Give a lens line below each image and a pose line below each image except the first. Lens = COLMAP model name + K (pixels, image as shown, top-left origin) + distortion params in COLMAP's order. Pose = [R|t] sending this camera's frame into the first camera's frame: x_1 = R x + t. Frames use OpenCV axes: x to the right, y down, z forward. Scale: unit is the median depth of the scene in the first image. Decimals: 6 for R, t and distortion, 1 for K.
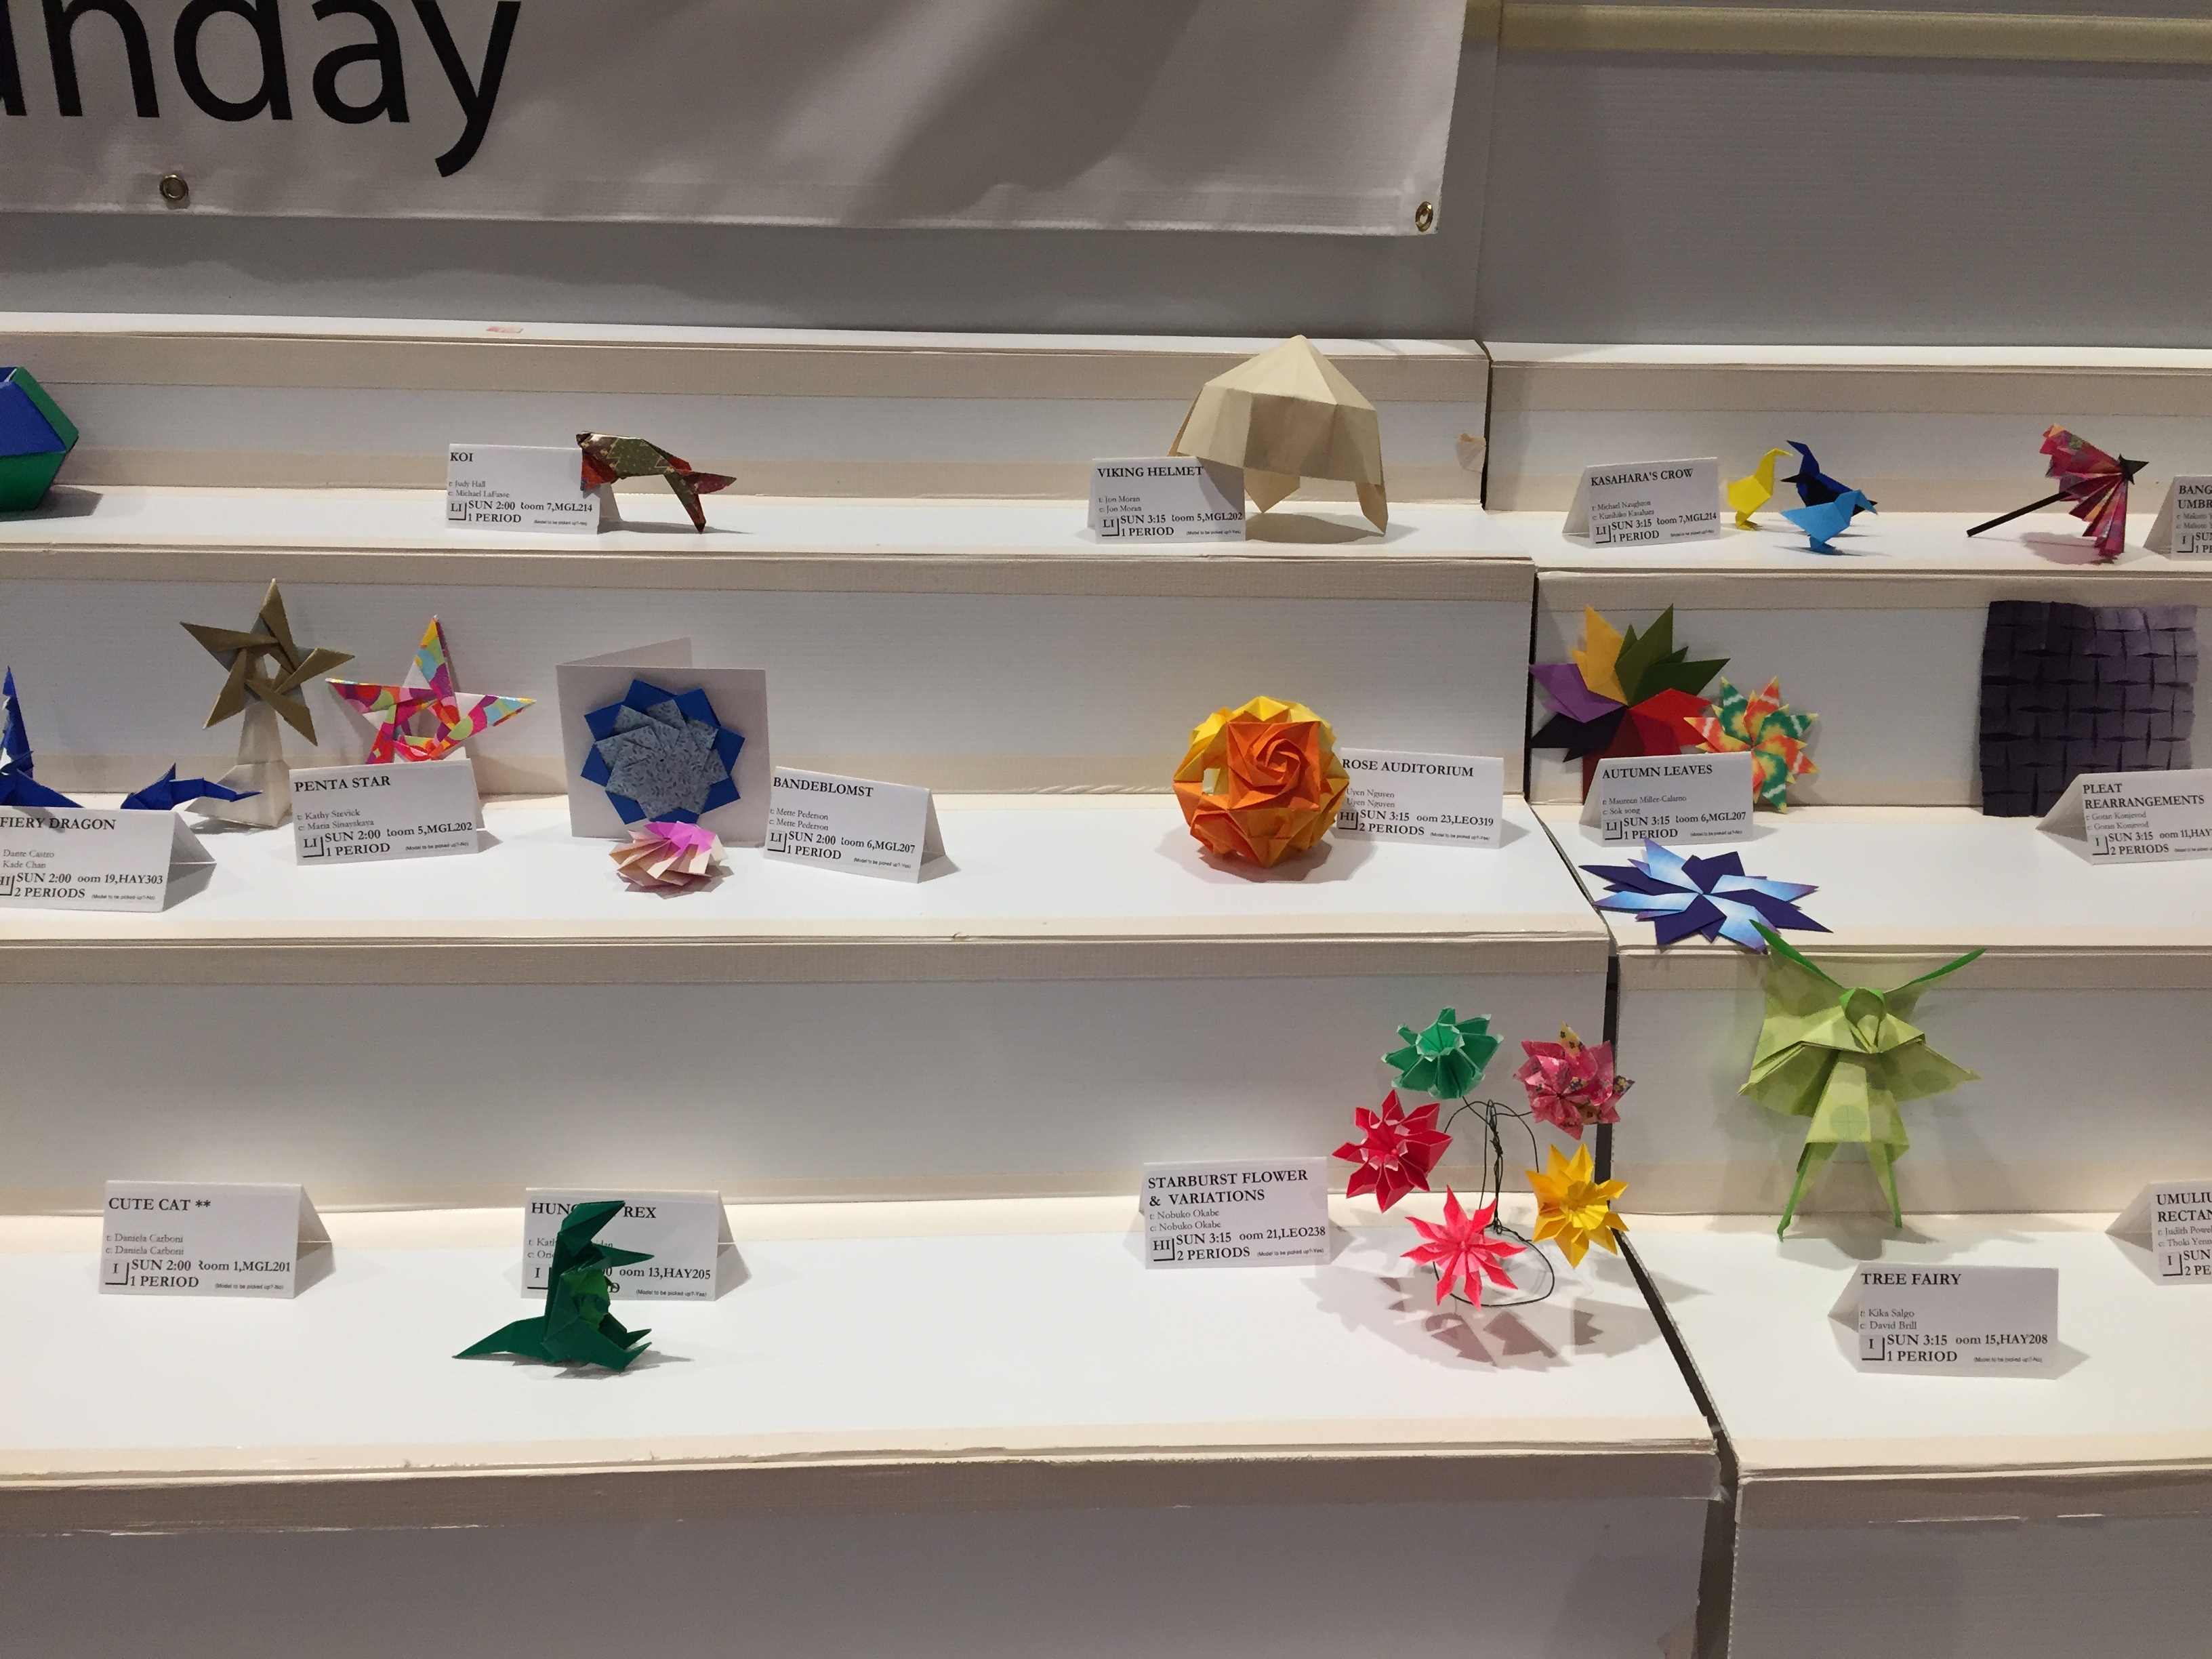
lens RADIAL K [[1889.6, 0, 1099.8], [0, 1889.6, 833.8], [0, 0, 1]] dist [0.083342, -0.112407]
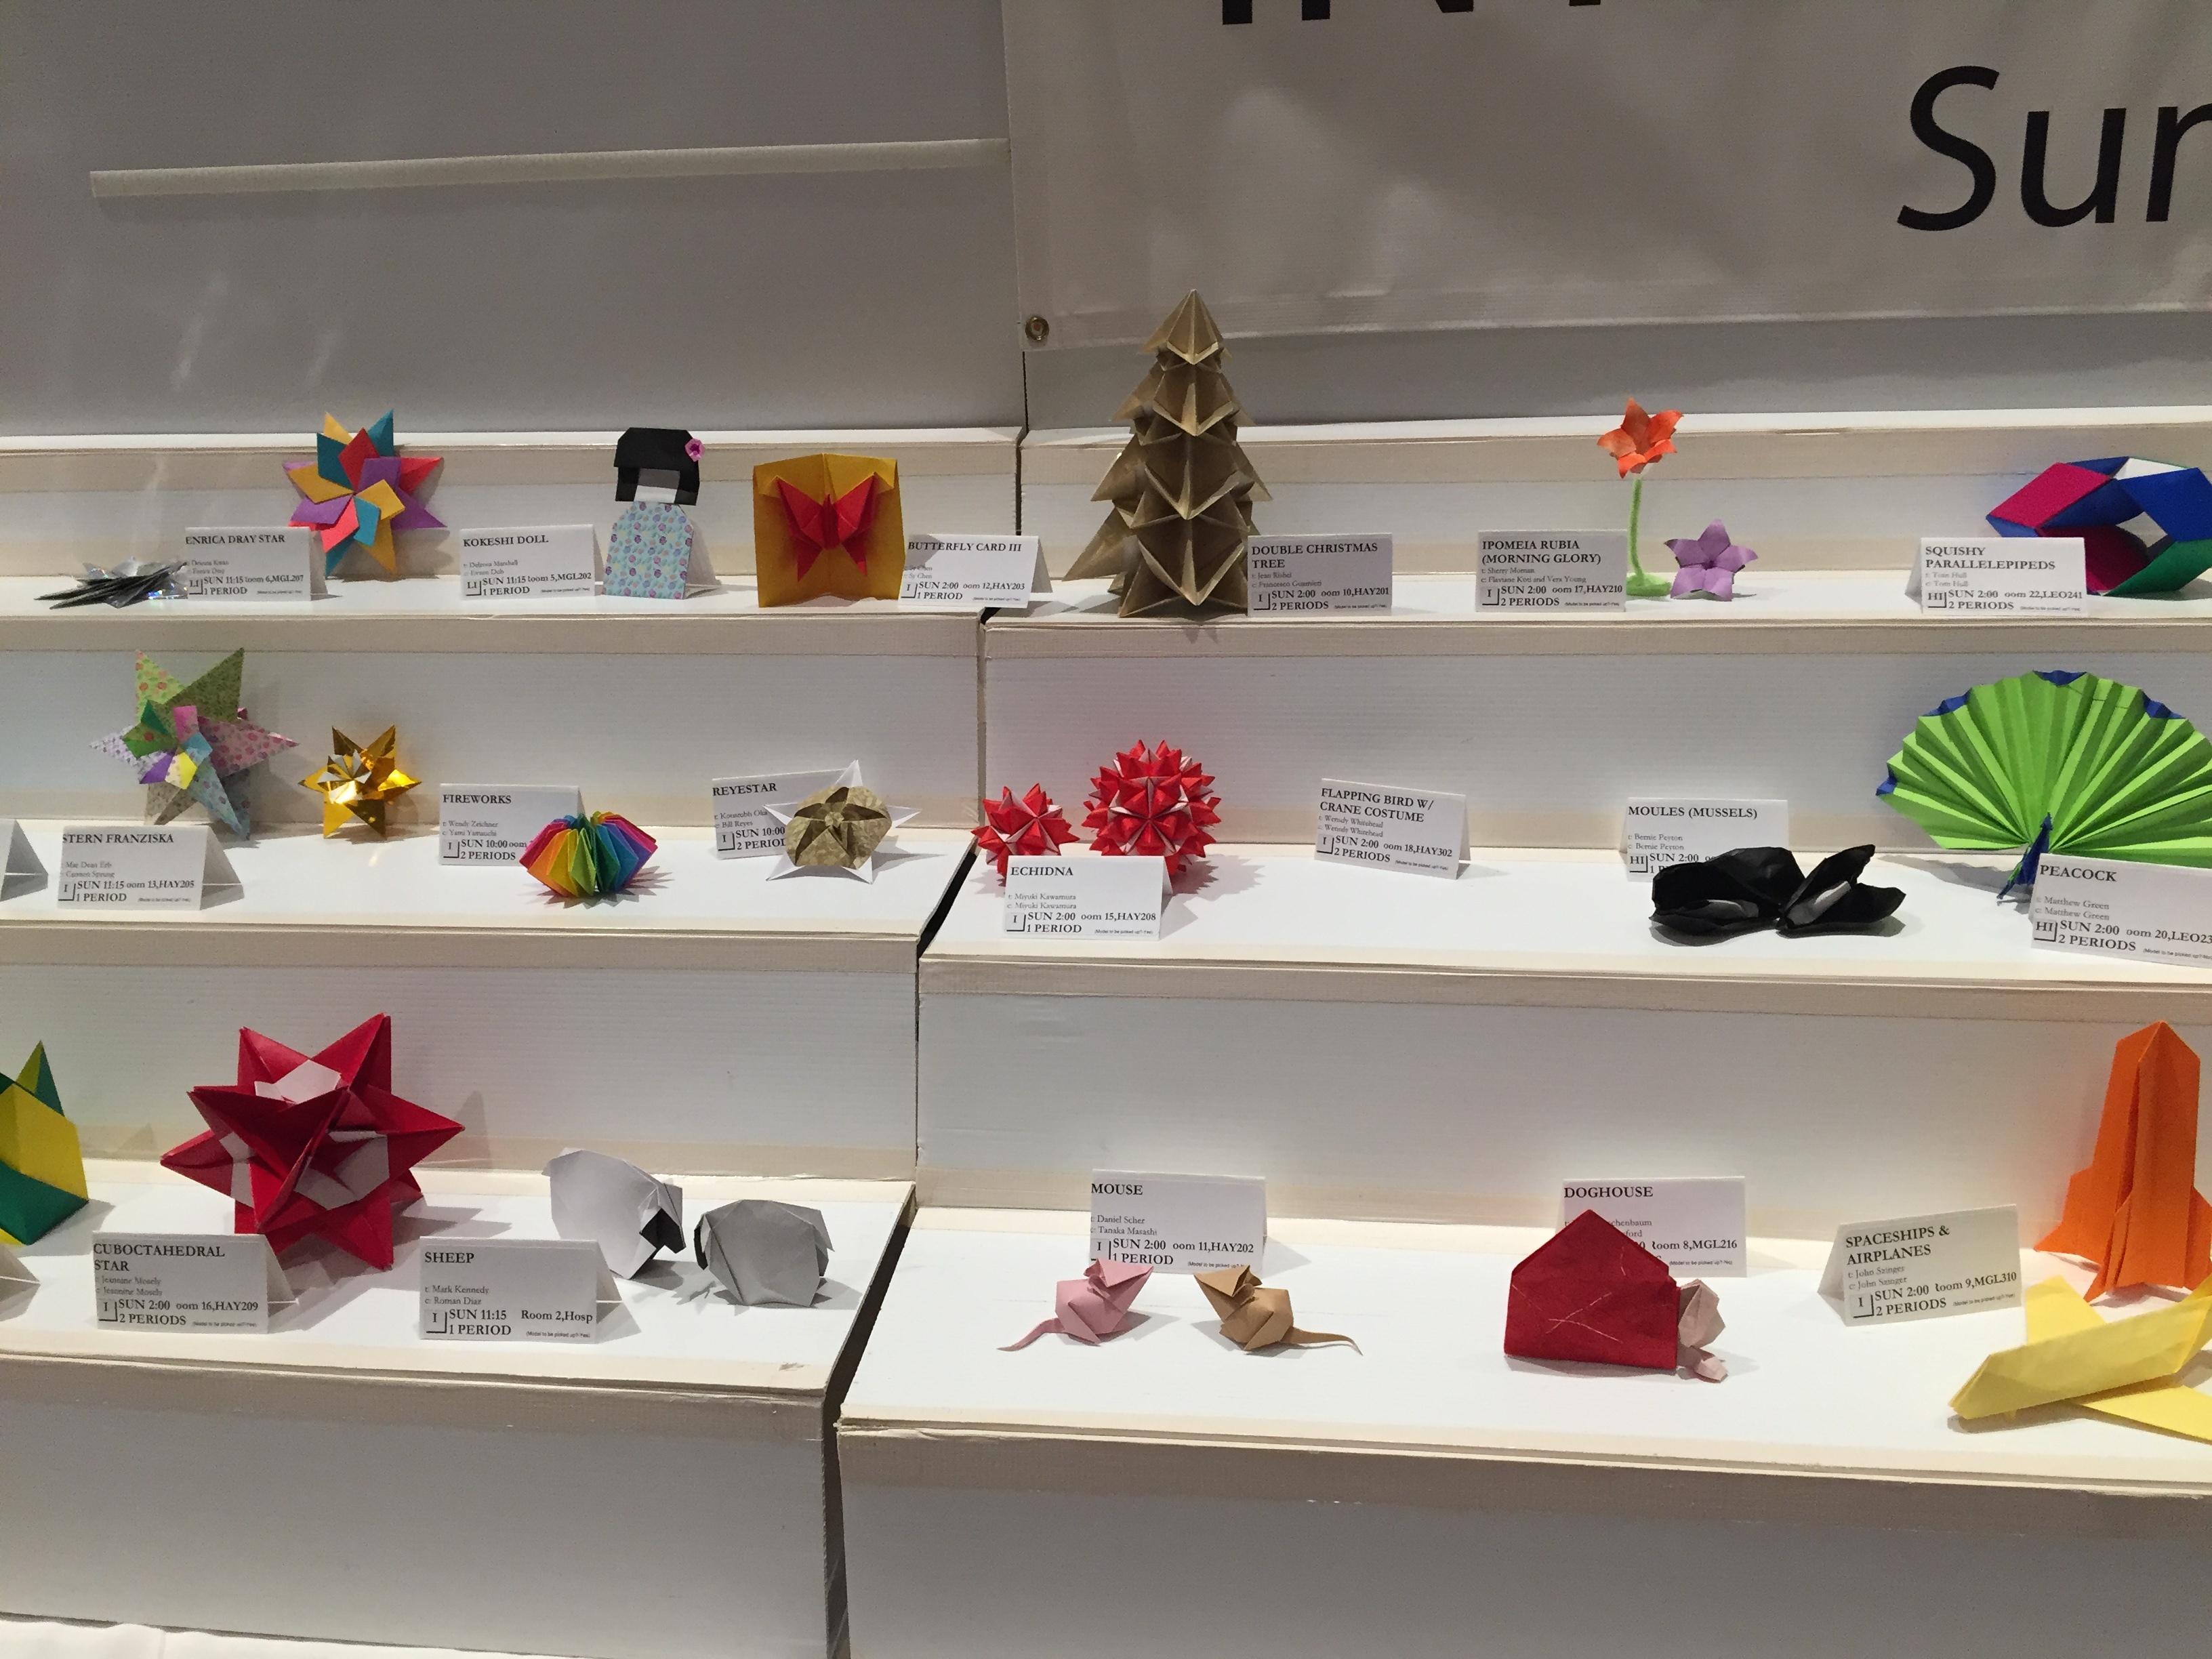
lens RADIAL K [[1889.6, 0, 1099.8], [0, 1889.6, 833.8], [0, 0, 1]] dist [0.083342, -0.112407]
pose [[0.983861, 0.005402, -0.178850, -0.962654], [-0.016949, 0.997863, -0.063103, 0.040496], [0.178127, 0.065116, 0.981851, -0.124279]]
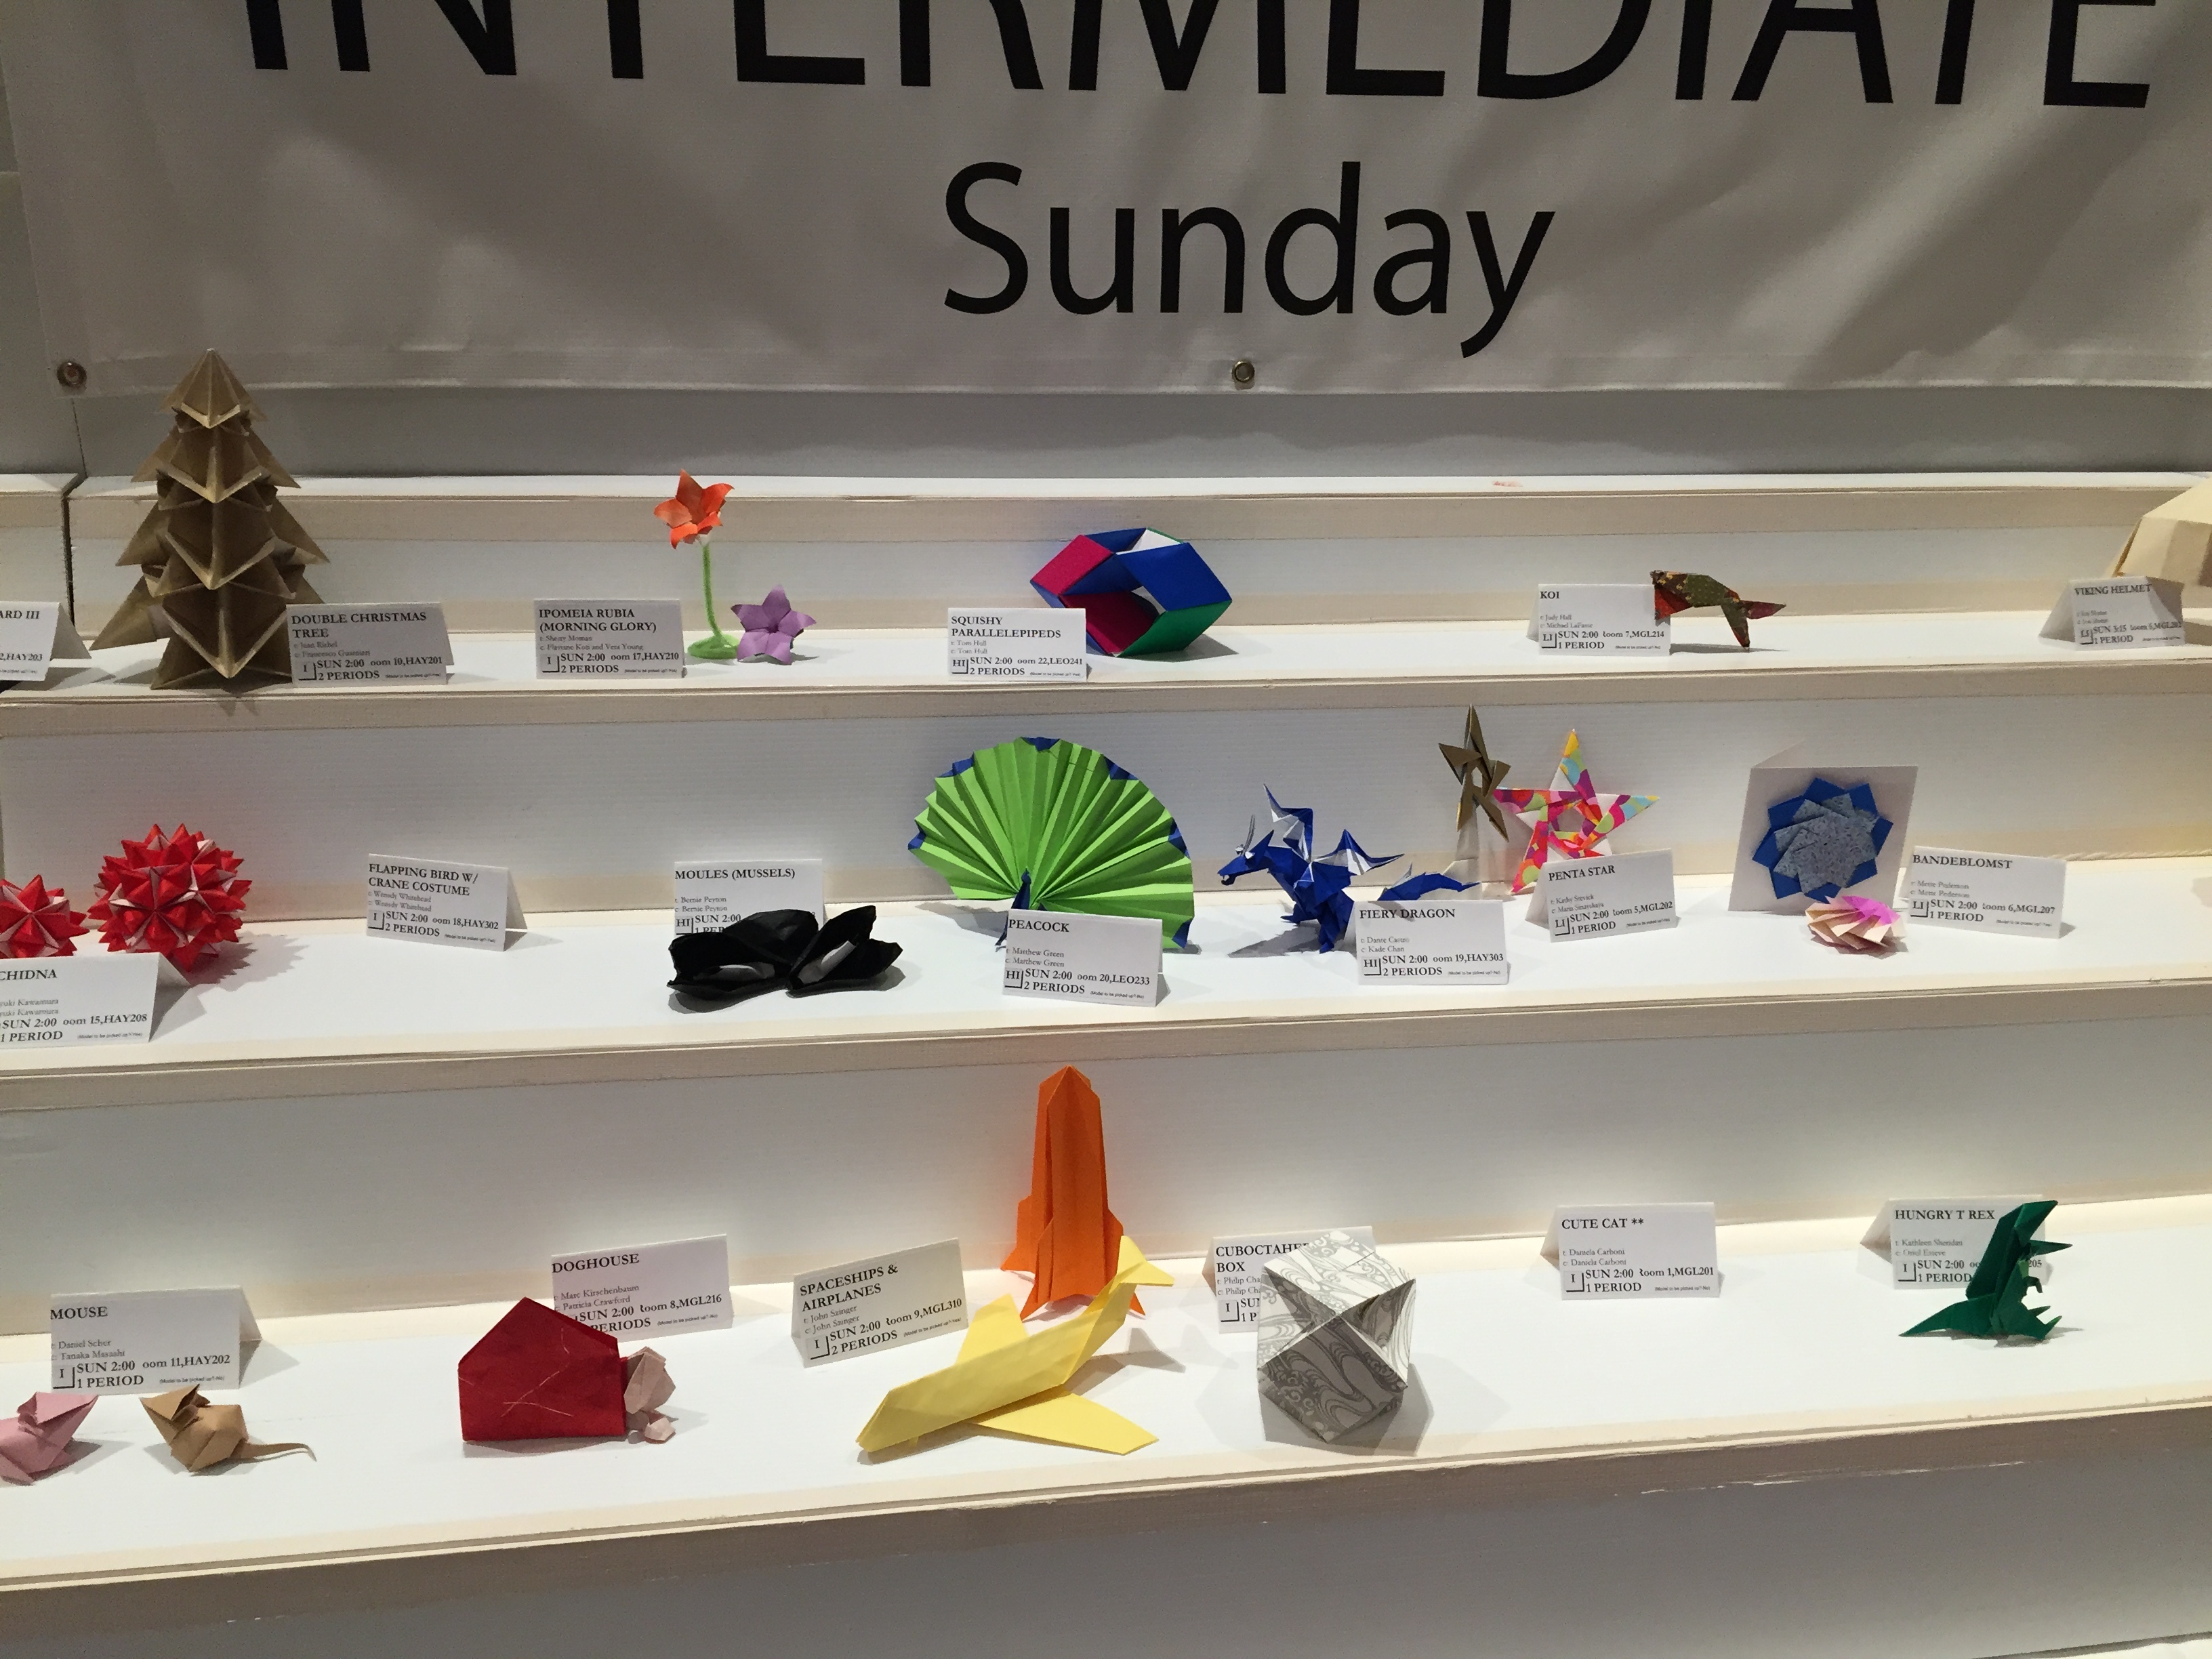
lens RADIAL K [[1889.6, 0, 1099.8], [0, 1889.6, 833.8], [0, 0, 1]] dist [0.083342, -0.112407]
pose [[0.995809, -0.033036, 0.085280, -0.721415], [0.036027, 0.998780, -0.033770, -0.019338], [-0.084060, 0.036701, 0.995785, -0.147703]]
